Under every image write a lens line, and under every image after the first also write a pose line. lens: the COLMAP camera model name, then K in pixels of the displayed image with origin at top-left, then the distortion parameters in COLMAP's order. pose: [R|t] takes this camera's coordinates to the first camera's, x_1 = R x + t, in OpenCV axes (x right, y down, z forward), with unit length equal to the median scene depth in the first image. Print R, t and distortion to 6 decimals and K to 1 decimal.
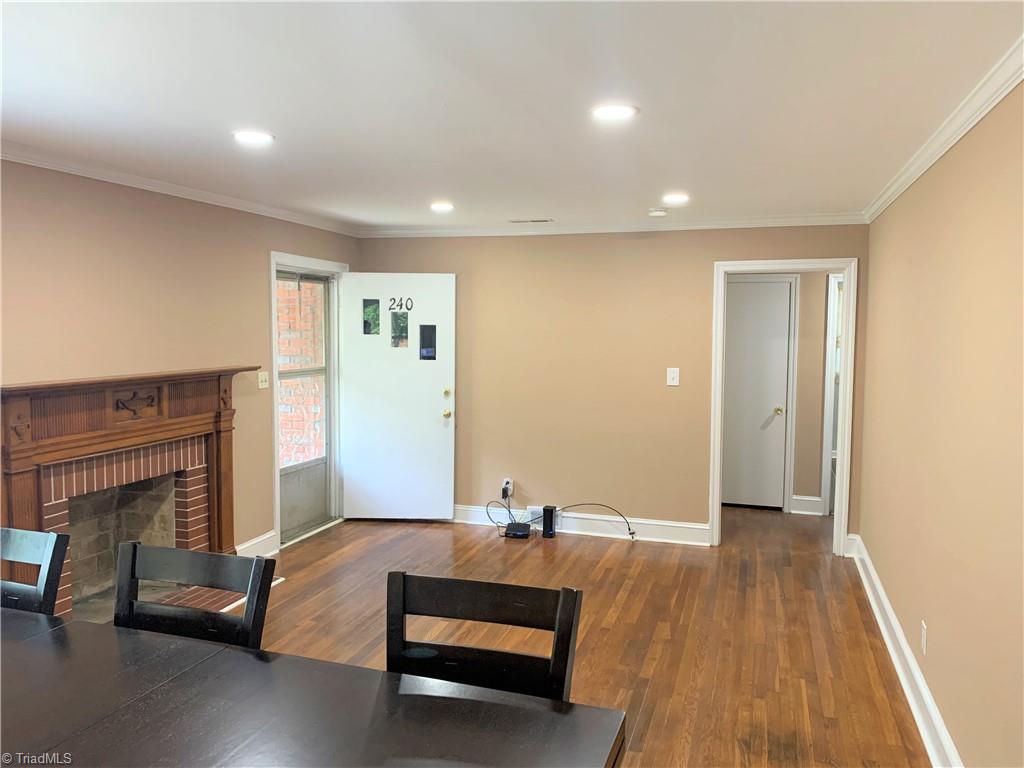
lens RADIAL K [[787.5, 0, 510.2], [0, 787.5, 380.6], [0, 0, 1]] dist [0.033297, -0.038217]
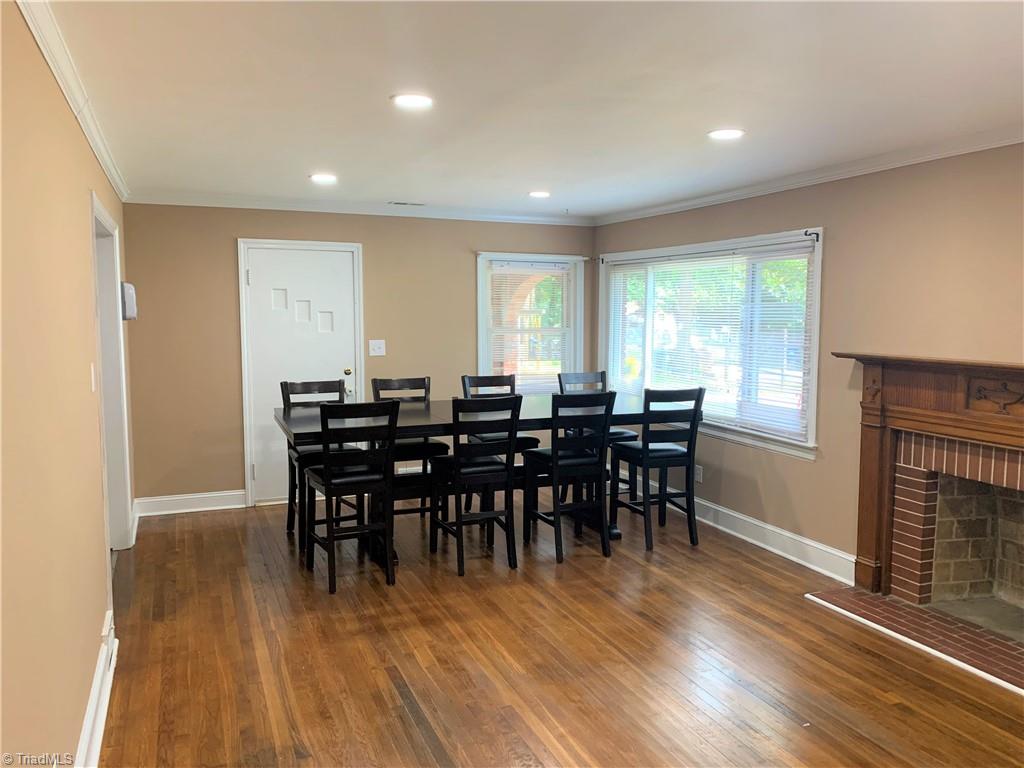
lens RADIAL K [[787.5, 0, 510.6], [0, 787.5, 384.5], [0, 0, 1]] dist [0.033297, -0.038217]
pose [[-0.757228, 0.055302, -0.650805, 0.541573], [-0.058630, 0.986631, 0.152056, -0.091370], [0.650514, 0.153298, -0.743862, 1.399610]]
